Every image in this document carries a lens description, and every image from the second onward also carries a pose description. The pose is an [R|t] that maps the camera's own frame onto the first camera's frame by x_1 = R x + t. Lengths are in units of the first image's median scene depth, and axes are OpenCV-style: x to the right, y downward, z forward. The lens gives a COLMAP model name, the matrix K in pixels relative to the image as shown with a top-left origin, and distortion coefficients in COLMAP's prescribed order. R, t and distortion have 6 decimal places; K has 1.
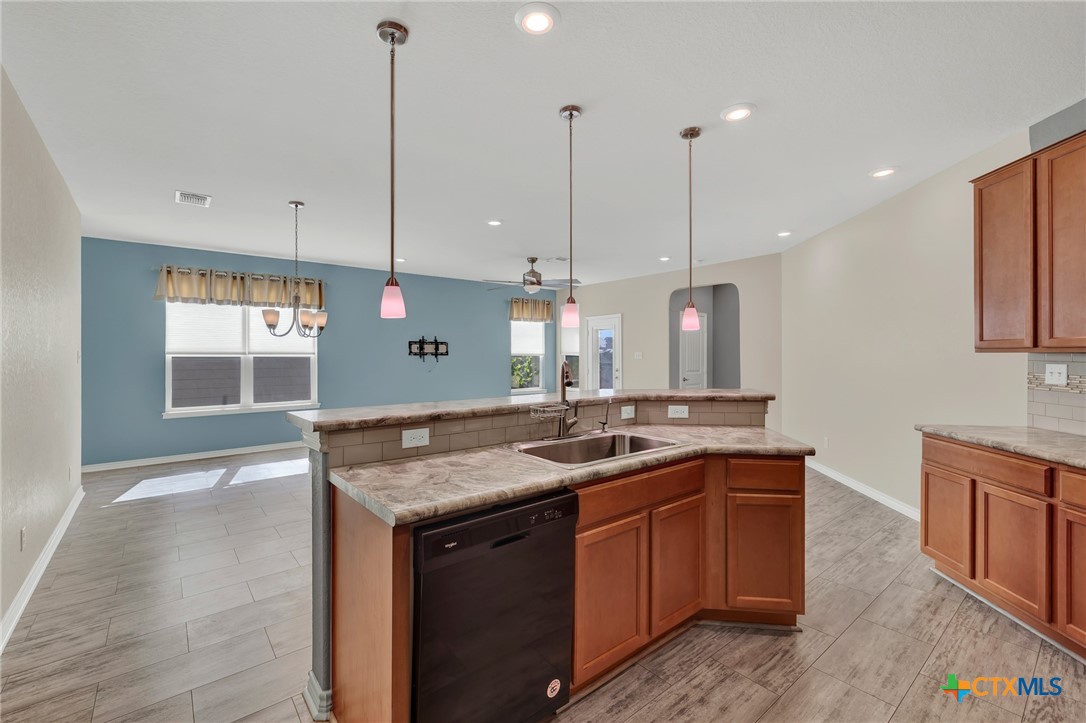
lens RADIAL K [[463.6, 0, 535.9], [0, 463.6, 354.6], [0, 0, 1]] dist [0.000959, 0.001468]
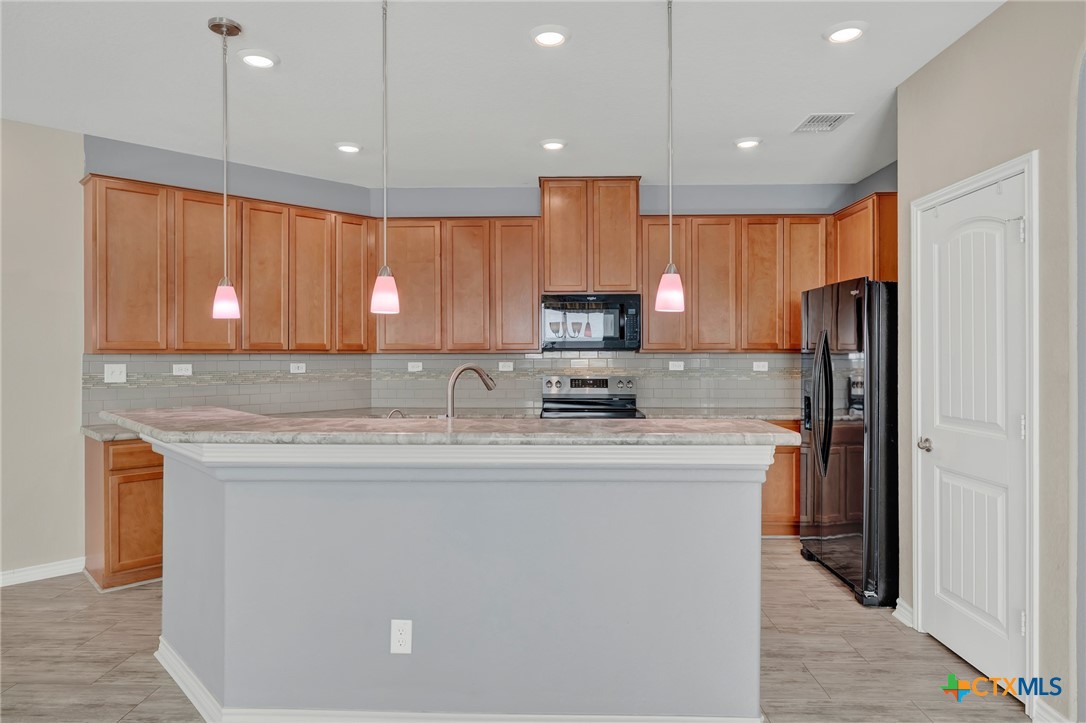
lens RADIAL K [[657.6, 0, 535.5], [0, 657.6, 359.7], [0, 0, 1]] dist [0.001285, -0.000021]
pose [[-0.754429, -0.004395, 0.656367, -0.275712], [0.001007, 0.999969, 0.007854, -0.000547], [-0.656381, 0.006586, -0.754400, 0.626985]]
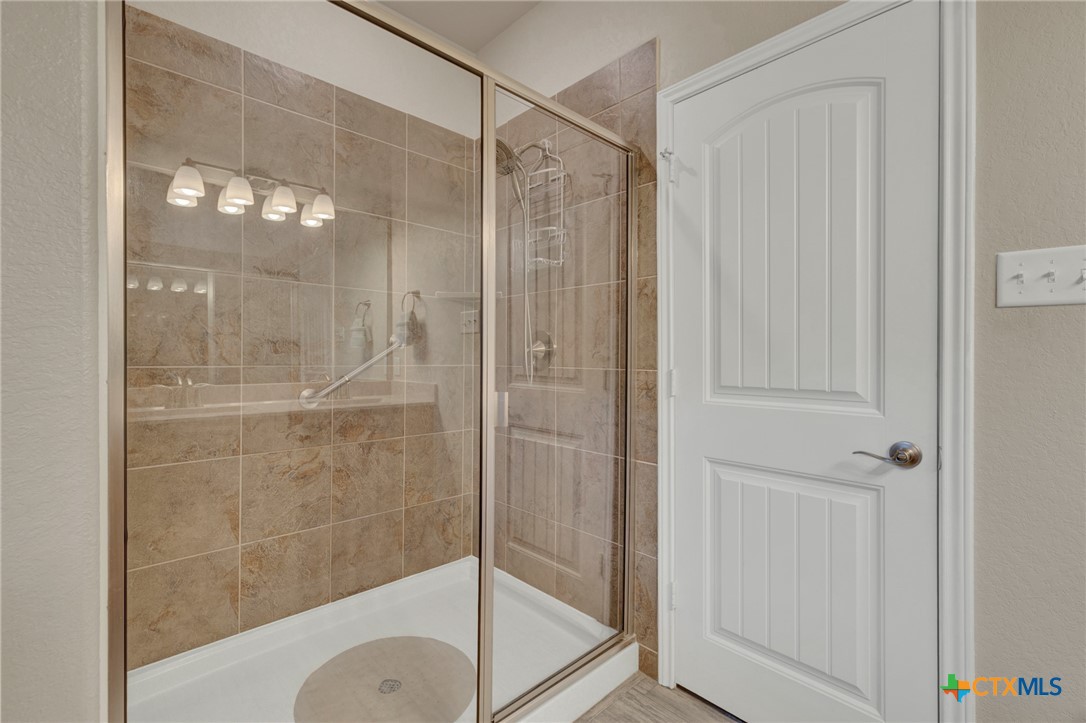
lens RADIAL K [[464.7, 0, 543.5], [0, 464.7, 358.5], [0, 0, 1]] dist [-0.001684, -0.000071]
pose [[-0.997106, 0.004664, -0.075885, -0.082426], [0.003586, 0.999891, 0.014325, 0.025585], [0.075944, 0.014012, -0.997014, 0.312137]]
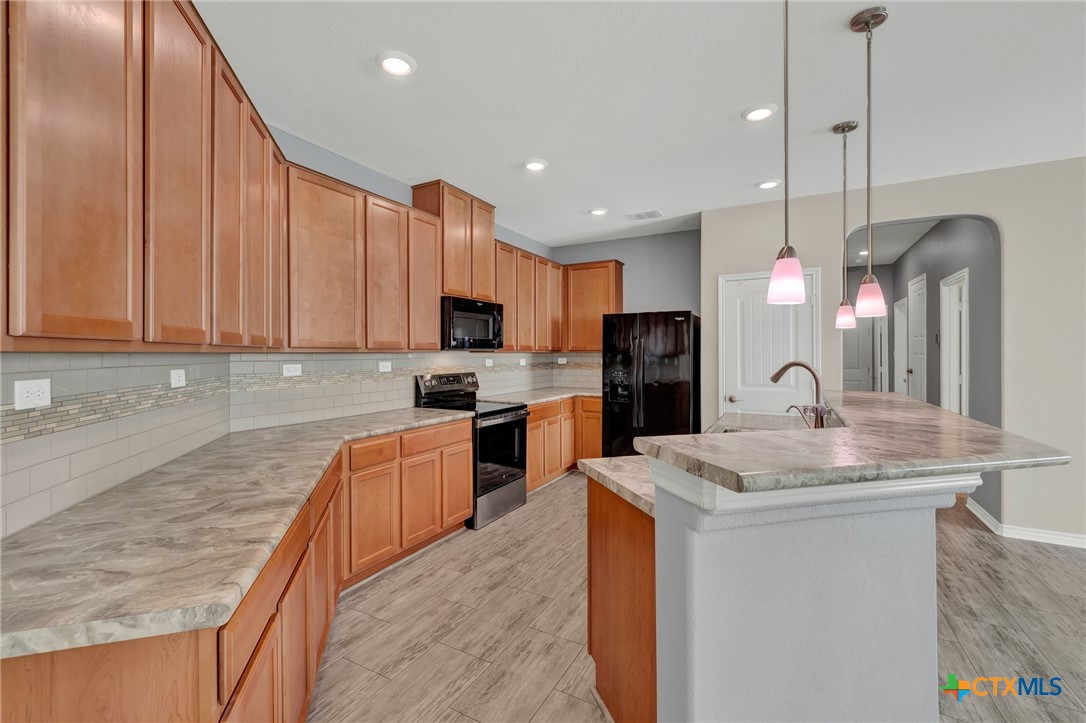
lens RADIAL K [[463.6, 0, 534.3], [0, 463.6, 354.7], [0, 0, 1]] dist [0.000959, 0.001468]
pose [[-0.931355, 0.001741, -0.364109, 0.336048], [0.000920, 0.999997, 0.002428, -0.001159], [0.364112, 0.001926, -0.931353, 0.596662]]
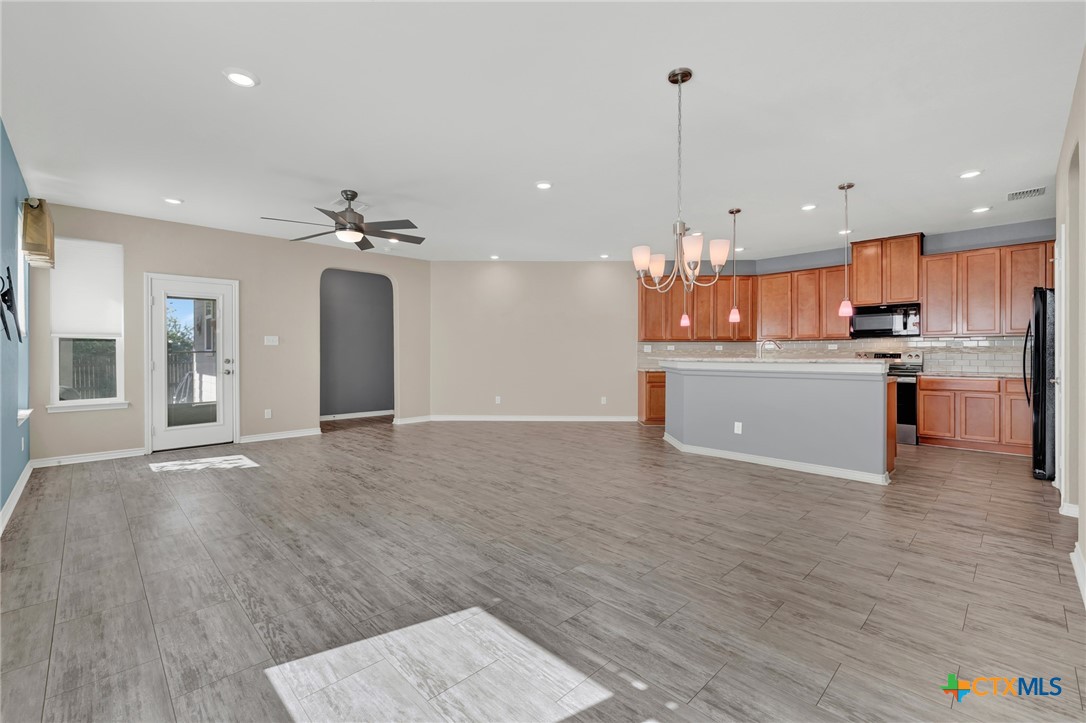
lens RADIAL K [[463.6, 0, 534.8], [0, 463.6, 354.3], [0, 0, 1]] dist [0.000959, 0.001468]
pose [[-0.079891, 0.000041, 0.996804, -0.720382], [0.000693, 1.000000, 0.000015, 0.031187], [-0.996803, 0.000692, -0.079891, 0.800299]]
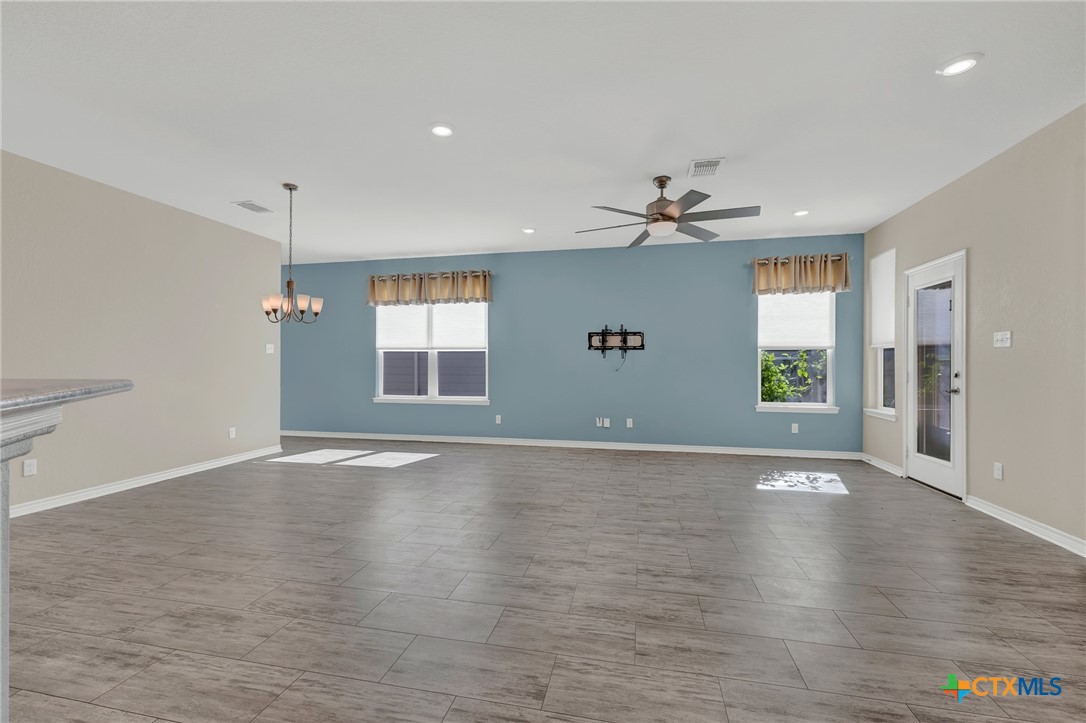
lens RADIAL K [[466.0, 0, 539.9], [0, 466.0, 362.7], [0, 0, 1]] dist [0.003312, -0.000235]
pose [[0.619957, 0.000717, -0.784636, 0.371322], [-0.001417, 0.999999, -0.000205, 0.028974], [0.784635, 0.001239, 0.619957, 0.519217]]
